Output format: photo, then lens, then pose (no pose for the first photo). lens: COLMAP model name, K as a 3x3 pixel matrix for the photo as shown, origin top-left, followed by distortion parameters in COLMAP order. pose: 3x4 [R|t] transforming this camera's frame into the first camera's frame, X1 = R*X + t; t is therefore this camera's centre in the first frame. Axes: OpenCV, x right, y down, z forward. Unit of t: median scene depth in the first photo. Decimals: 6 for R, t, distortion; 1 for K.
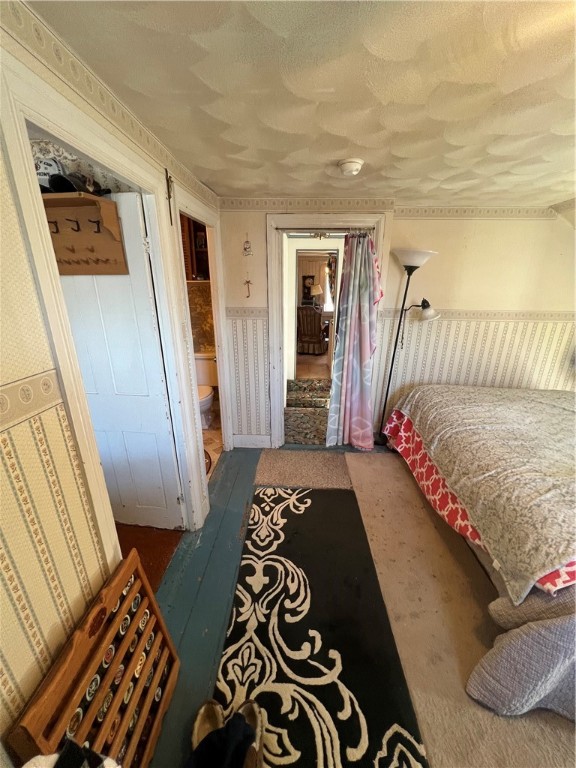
lens RADIAL K [[301.8, 0, 288.0], [0, 301.8, 384.0], [0, 0, 1]] dist [-0.000220, -0.000021]
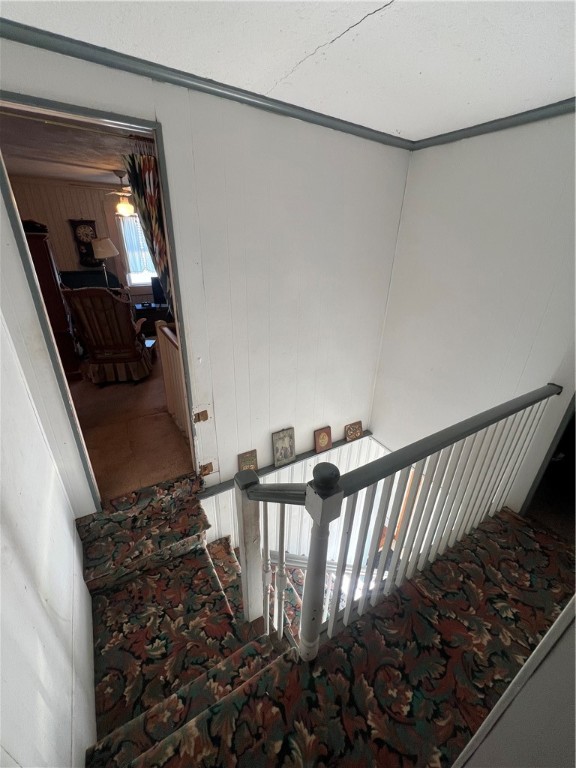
lens RADIAL K [[309.8, 0, 288.0], [0, 309.8, 384.0], [0, 0, 1]] dist [-0.001749, -0.000366]
pose [[0.833120, -0.211642, 0.510998, 0.039633], [0.148763, 0.975592, 0.161524, -0.140029], [-0.532711, -0.058552, 0.844270, 0.415330]]
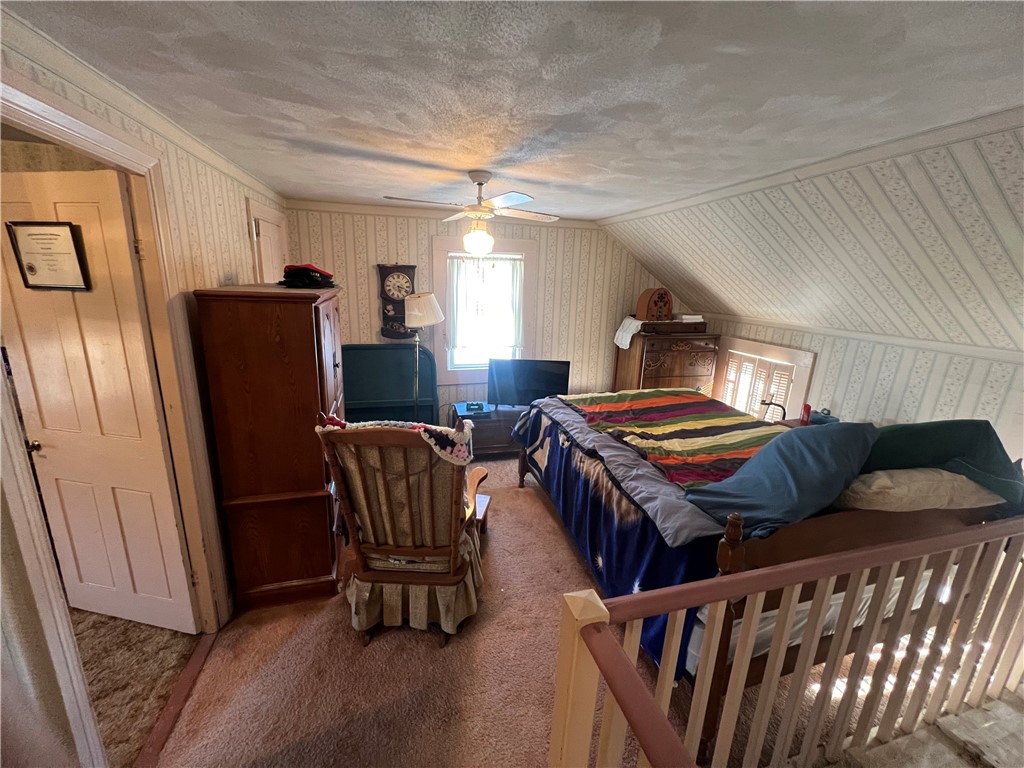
lens RADIAL K [[413.1, 0, 512.0], [0, 413.1, 384.0], [0, 0, 1]] dist [-0.001749, -0.000366]
pose [[0.950543, -0.040927, 0.307884, 0.056618], [0.065035, 0.995532, -0.068452, -0.245285], [-0.303707, 0.085090, 0.948958, 0.700707]]
